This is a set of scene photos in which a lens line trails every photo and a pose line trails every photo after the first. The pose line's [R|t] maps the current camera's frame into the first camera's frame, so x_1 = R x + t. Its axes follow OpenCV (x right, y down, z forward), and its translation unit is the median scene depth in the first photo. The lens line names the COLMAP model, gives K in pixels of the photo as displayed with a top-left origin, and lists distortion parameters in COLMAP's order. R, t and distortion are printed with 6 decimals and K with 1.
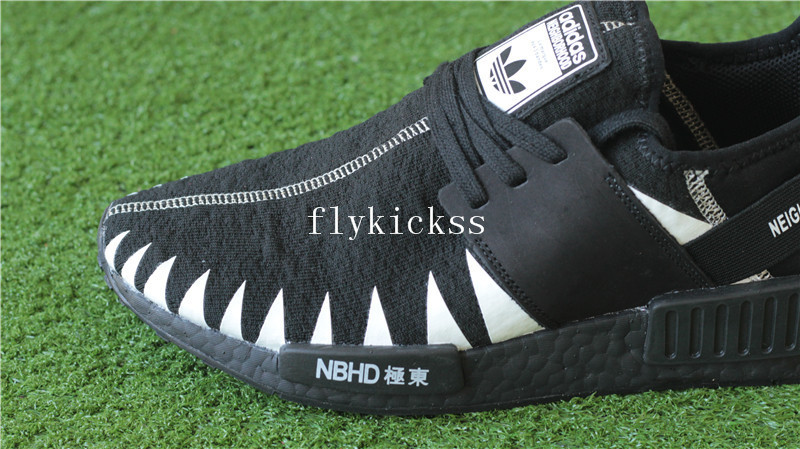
lens RADIAL K [[1973.9, 0, 400.0], [0, 1973.9, 224.5], [0, 0, 1]] dist [-0.070157, -0.285416]
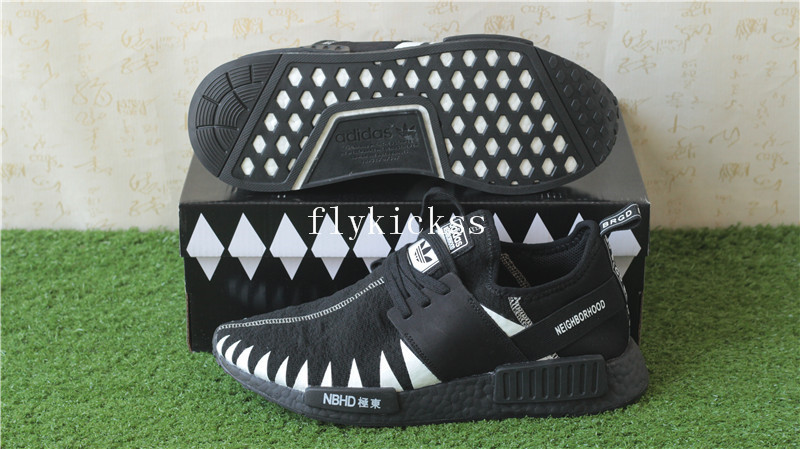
lens RADIAL K [[1963.9, 0, 400.0], [0, 1963.9, 224.5], [0, 0, 1]] dist [-0.045172, -0.804930]
pose [[0.995616, 0.022269, -0.090844, 0.051180], [-0.040657, 0.977724, -0.205919, 0.154688], [0.084235, 0.208709, 0.974343, -0.662867]]
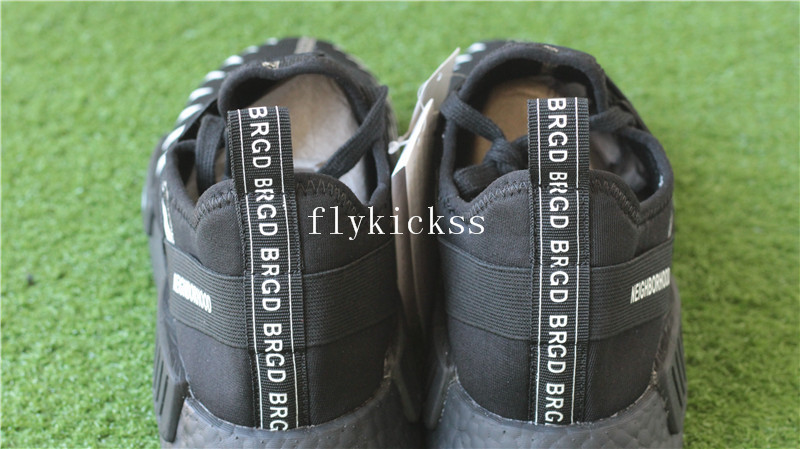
lens RADIAL K [[1987.8, 0, 400.0], [0, 1987.8, 224.5], [0, 0, 1]] dist [-0.034442, -0.816476]
pose [[0.996930, 0.049263, -0.060863, 0.042070], [-0.050785, 0.998428, -0.023722, 0.021476], [0.059599, 0.026740, 0.997864, -0.113766]]
